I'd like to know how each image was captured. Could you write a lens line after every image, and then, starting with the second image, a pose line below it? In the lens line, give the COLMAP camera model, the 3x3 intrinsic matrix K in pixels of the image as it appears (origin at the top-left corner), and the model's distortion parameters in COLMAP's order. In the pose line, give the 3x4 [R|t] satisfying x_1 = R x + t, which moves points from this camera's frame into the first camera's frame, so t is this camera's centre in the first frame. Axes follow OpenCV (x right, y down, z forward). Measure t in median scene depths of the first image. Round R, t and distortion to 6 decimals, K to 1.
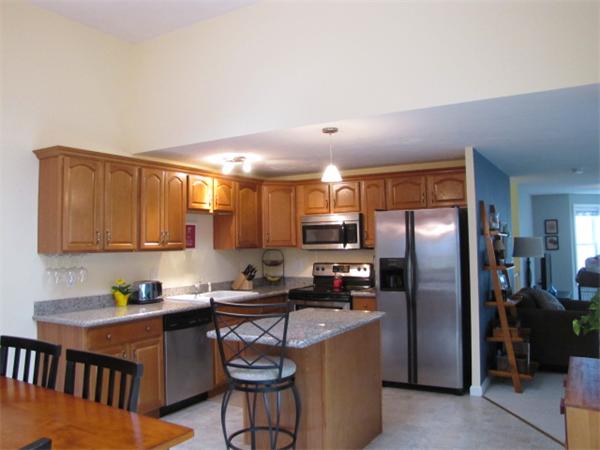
lens RADIAL K [[501.2, 0, 298.2], [0, 501.2, 219.4], [0, 0, 1]] dist [-0.181181, 0.156069]
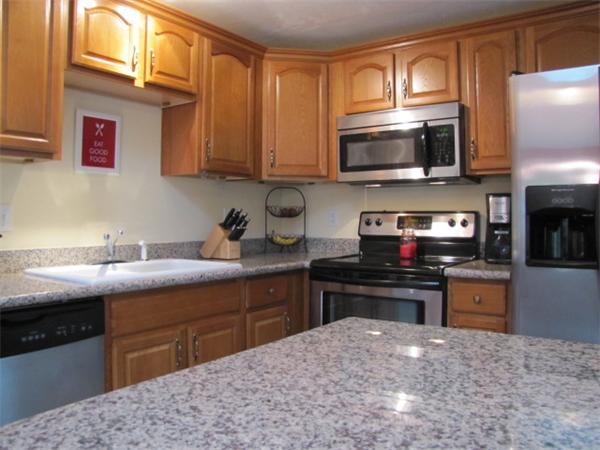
lens RADIAL K [[501.2, 0, 298.5], [0, 501.2, 215.9], [0, 0, 1]] dist [-0.181181, 0.156069]
pose [[0.996807, 0.017769, -0.077842, 0.008111], [-0.014384, 0.998935, 0.043832, 0.079660], [0.078538, -0.042572, 0.996002, 0.536653]]
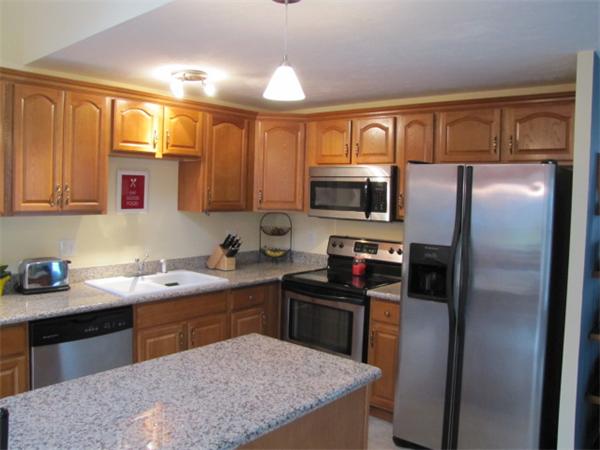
lens RADIAL K [[501.2, 0, 295.9], [0, 501.2, 220.1], [0, 0, 1]] dist [-0.181181, 0.156069]
pose [[0.983820, 0.053622, -0.170950, 0.117607], [-0.035517, 0.993596, 0.107259, -0.007435], [0.175606, -0.099452, 0.979424, 0.362399]]
